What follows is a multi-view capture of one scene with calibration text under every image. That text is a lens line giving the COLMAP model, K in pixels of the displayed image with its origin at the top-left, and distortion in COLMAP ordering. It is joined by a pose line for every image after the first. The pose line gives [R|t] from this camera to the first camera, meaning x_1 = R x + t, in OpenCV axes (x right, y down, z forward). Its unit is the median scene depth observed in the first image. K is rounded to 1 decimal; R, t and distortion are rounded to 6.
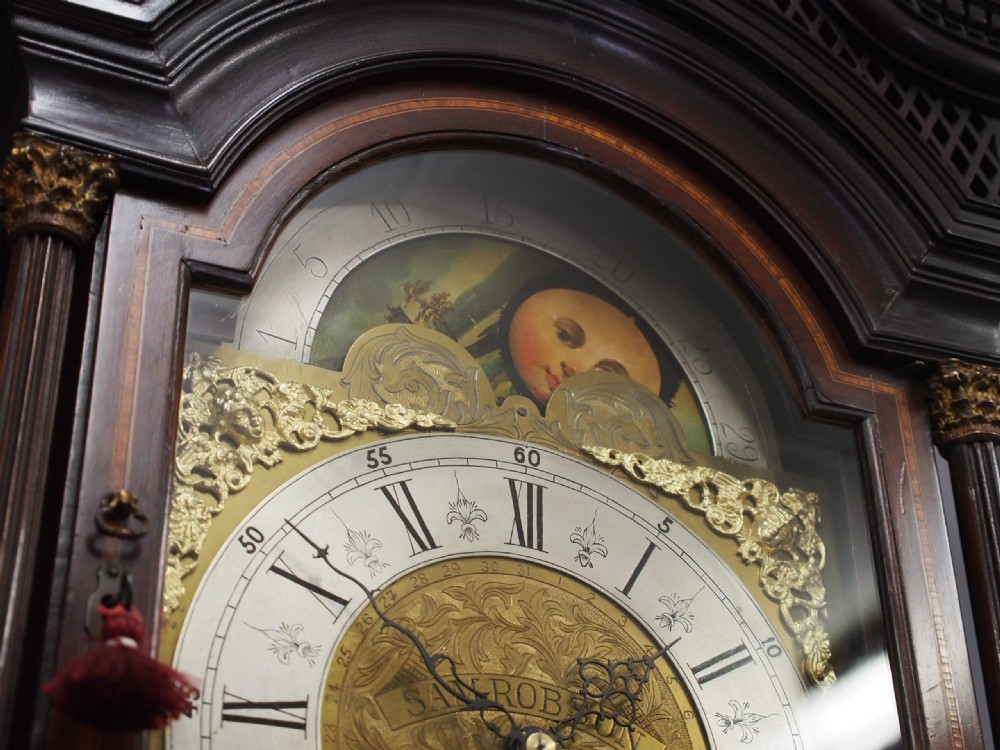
lens RADIAL K [[1808.7, 0, 481.8], [0, 1808.7, 401.1], [0, 0, 1]] dist [0.073150, 0.000000]
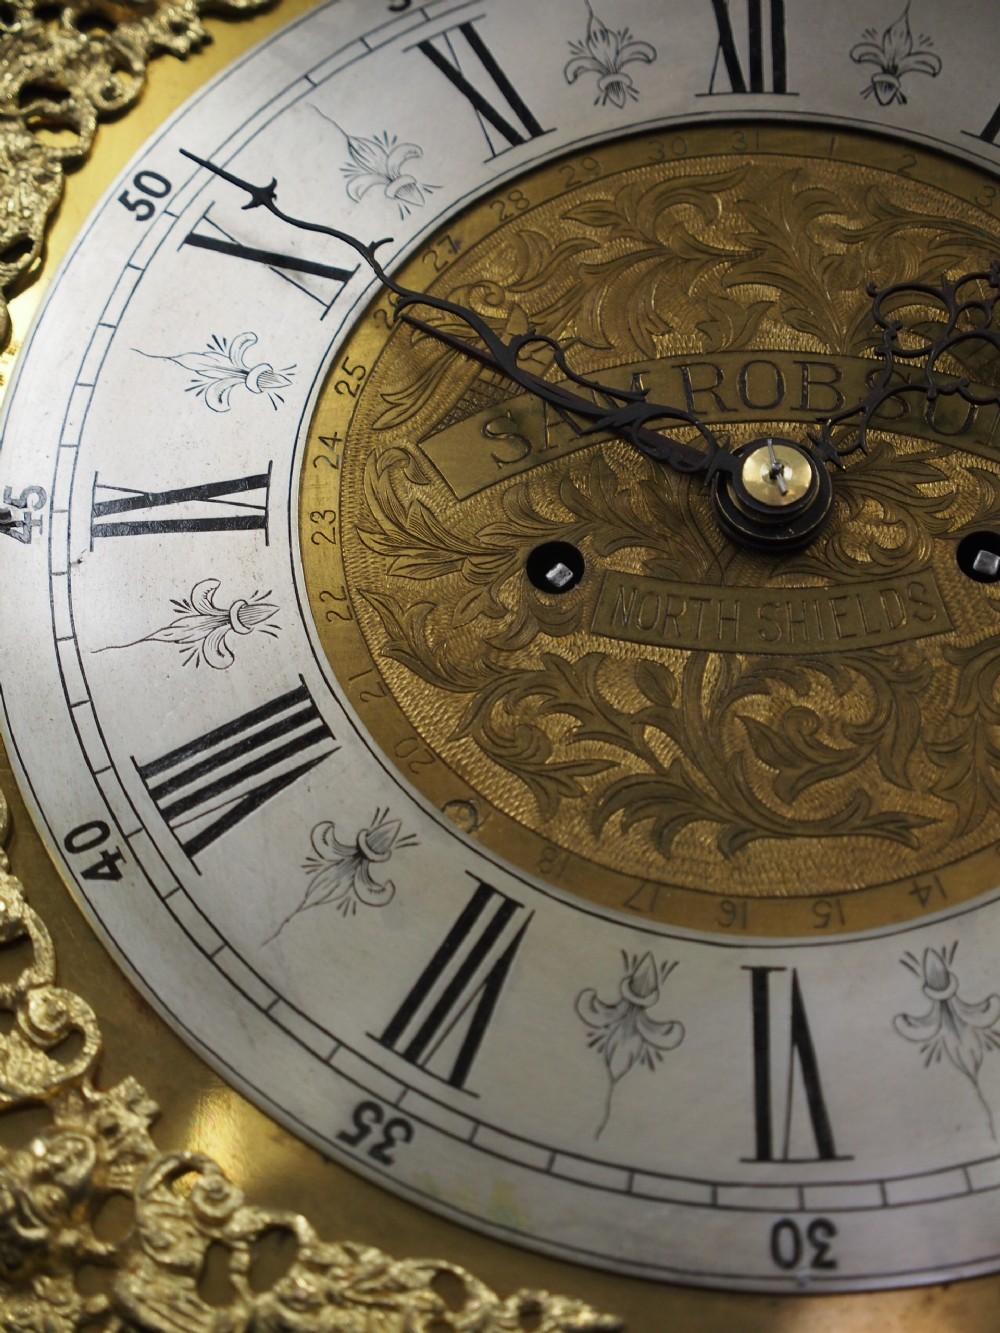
lens RADIAL K [[2531.1, 0, 485.9], [0, 2531.1, 680.9], [0, 0, 1]] dist [0.077698, 0.000000]
pose [[0.904139, -0.180685, -0.387150, 0.190468], [0.228695, 0.970094, 0.081341, 0.158629], [0.360875, -0.162083, 0.918422, 0.340003]]
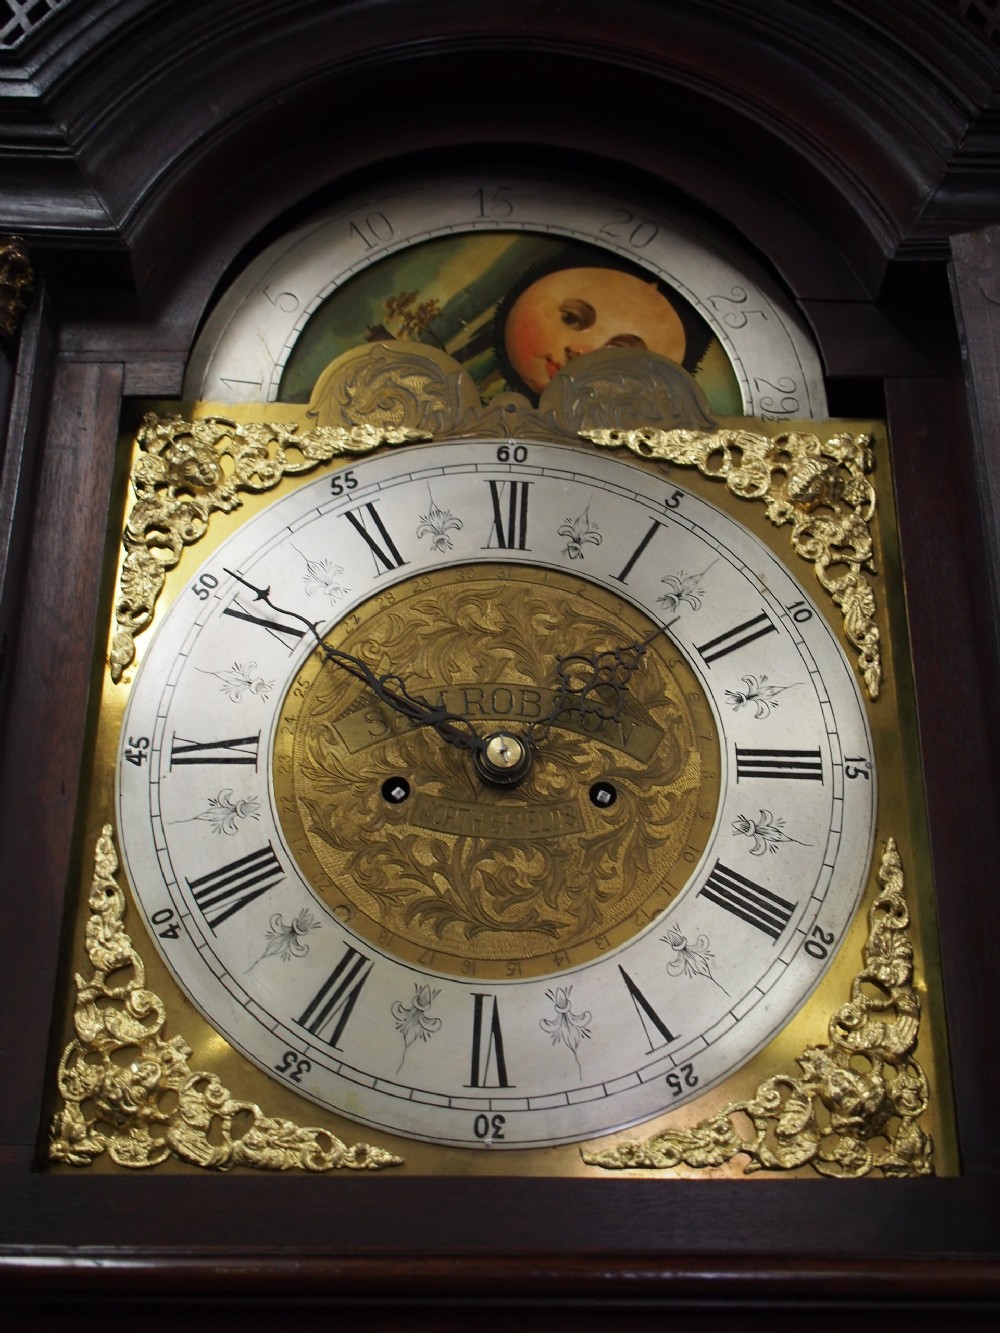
lens RADIAL K [[1717.5, 0, 496.9], [0, 1717.5, 673.0], [0, 0, 1]] dist [-0.017695, 0.000000]
pose [[0.926333, -0.137241, -0.350816, 0.326515], [0.180687, 0.979028, 0.094108, 0.058420], [0.330543, -0.150563, 0.931704, 0.143632]]
